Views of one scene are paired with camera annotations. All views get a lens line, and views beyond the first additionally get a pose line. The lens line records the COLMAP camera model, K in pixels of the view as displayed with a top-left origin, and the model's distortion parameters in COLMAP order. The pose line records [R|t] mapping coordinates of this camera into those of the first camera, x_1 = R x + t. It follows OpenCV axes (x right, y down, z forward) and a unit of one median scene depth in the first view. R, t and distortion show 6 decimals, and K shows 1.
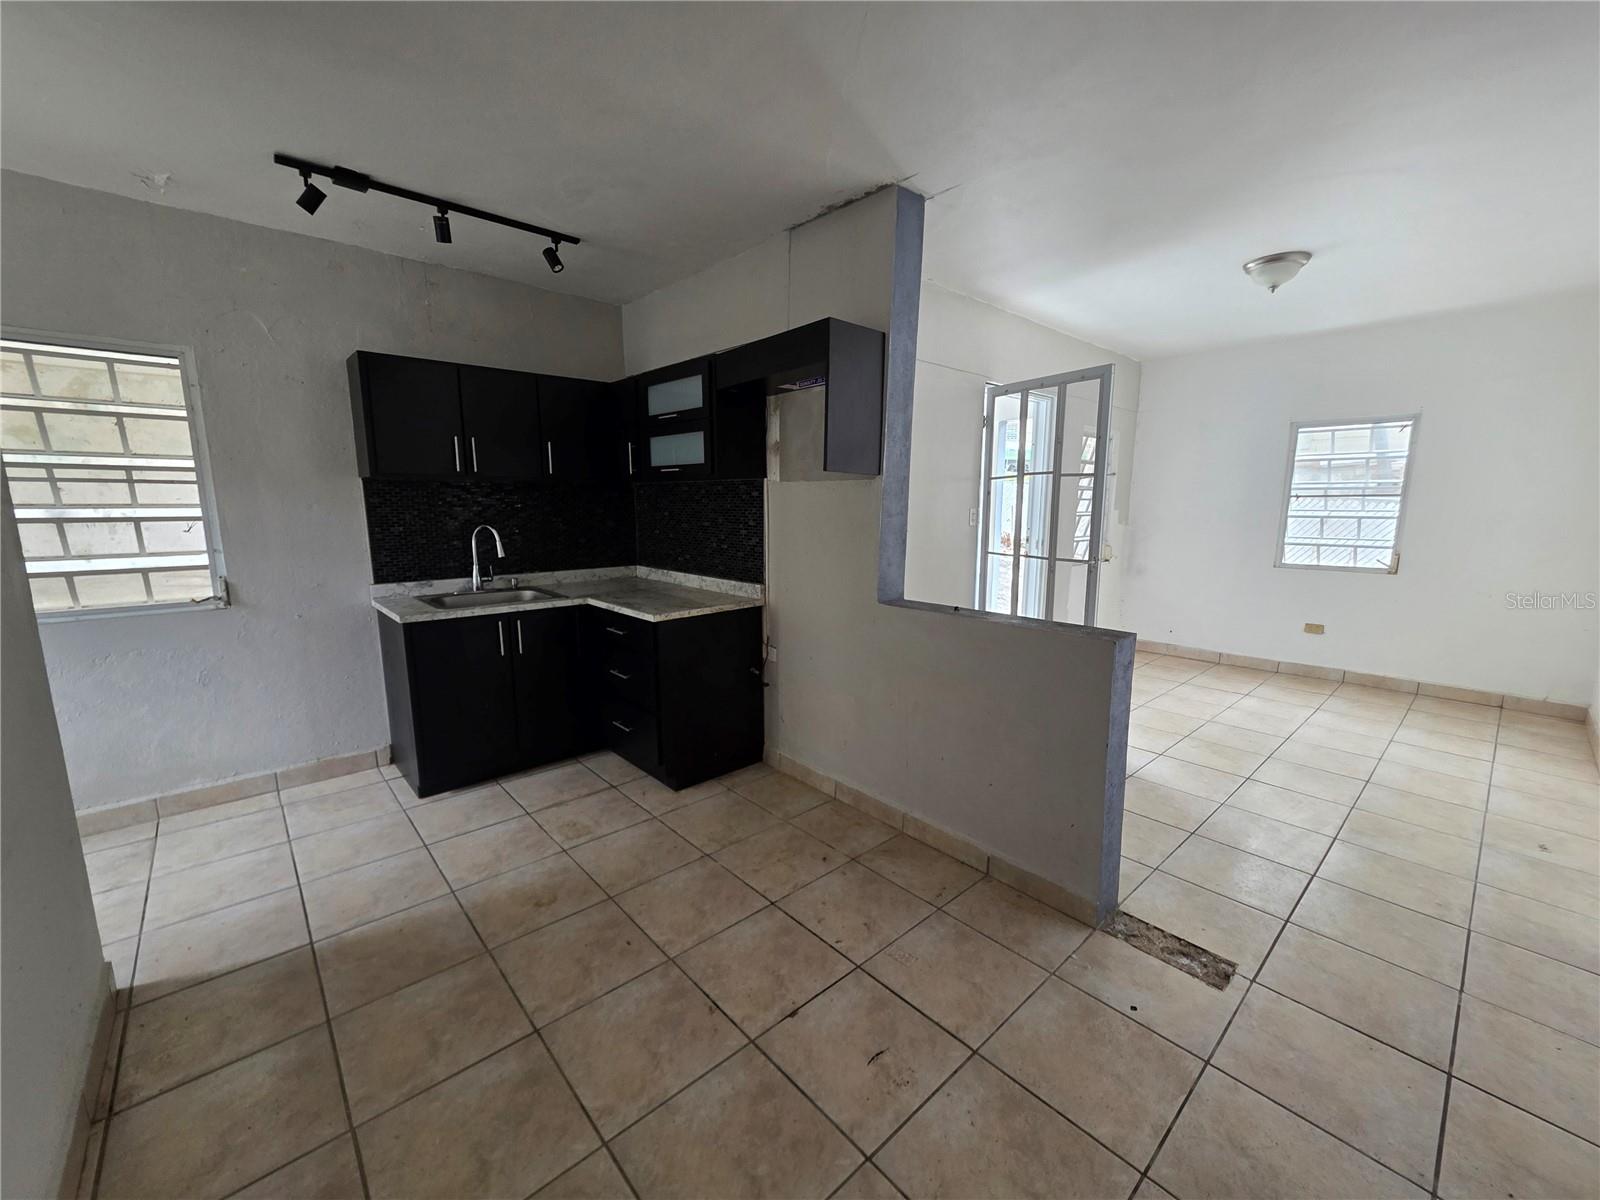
lens RADIAL K [[642.1, 0, 800.9], [0, 642.1, 608.9], [0, 0, 1]] dist [0.004080, -0.000046]
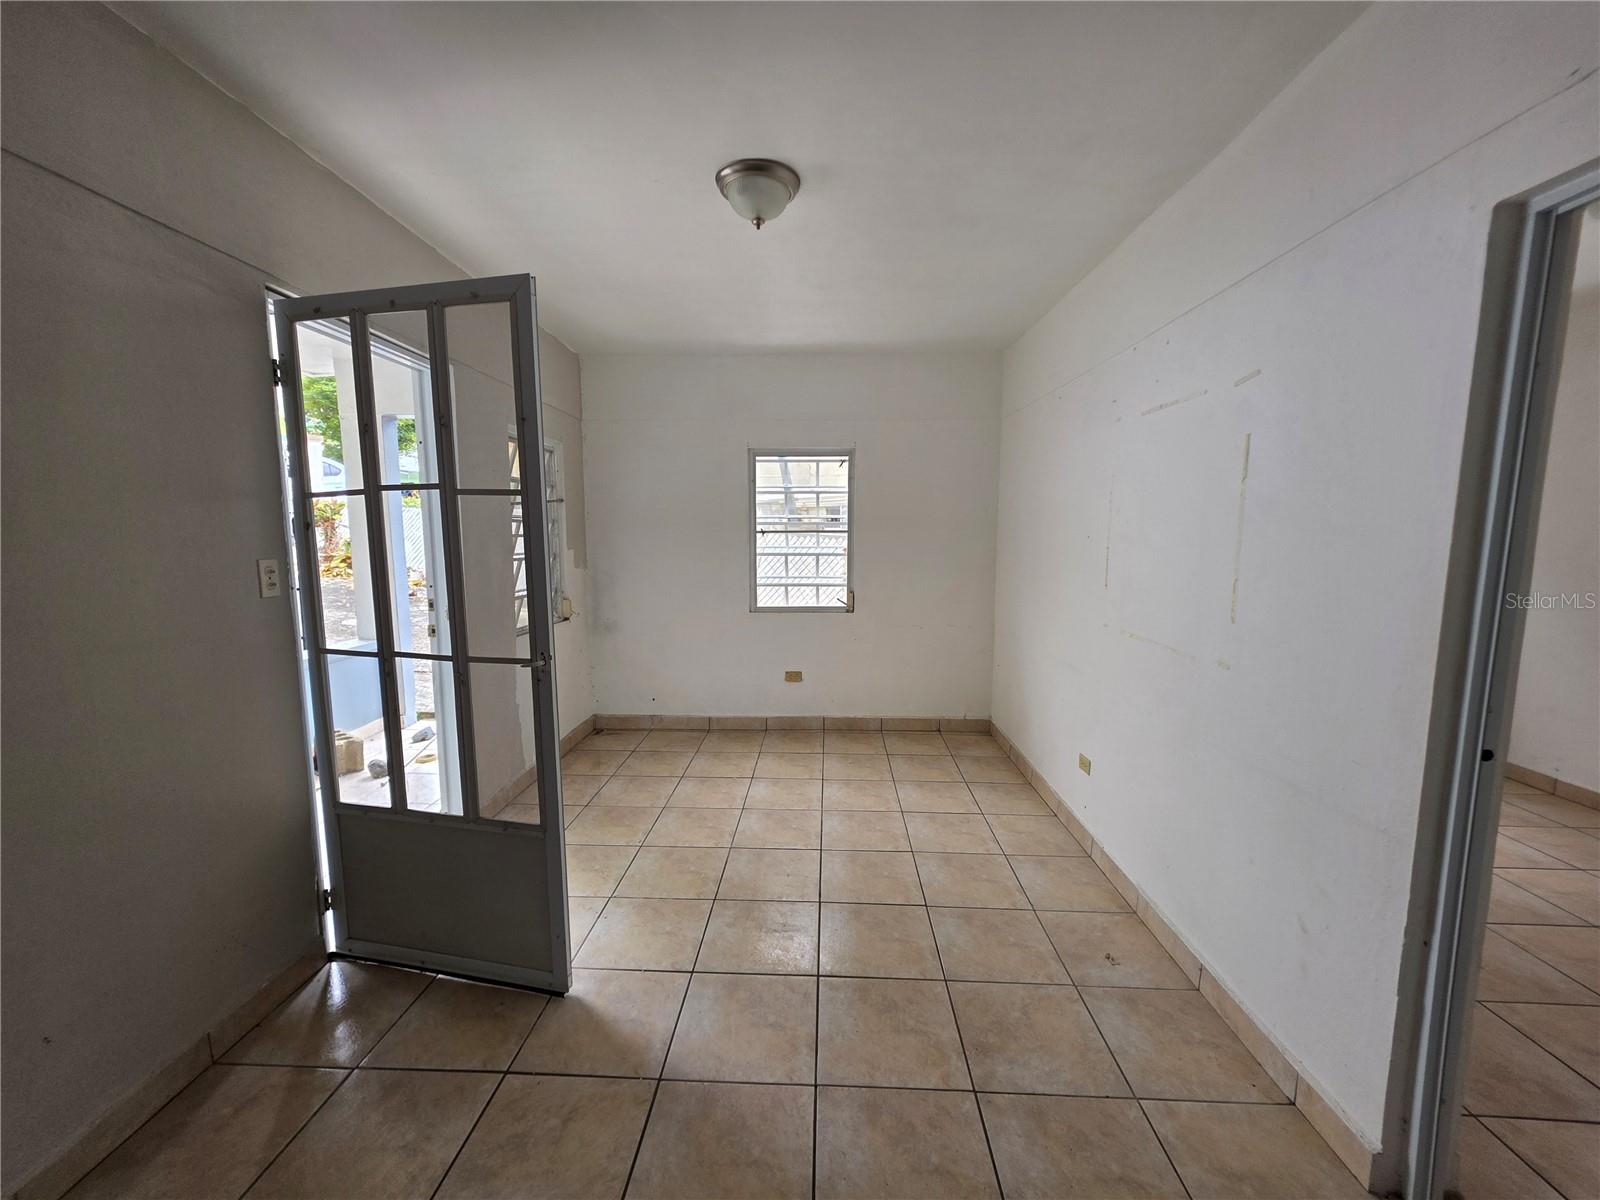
lens RADIAL K [[642.1, 0, 802.7], [0, 642.1, 608.8], [0, 0, 1]] dist [0.004080, -0.000046]
pose [[0.698220, -0.084009, 0.710937, 0.185852], [0.117628, 0.993056, 0.001821, -0.070488], [-0.706153, 0.082355, 0.703254, 0.377782]]
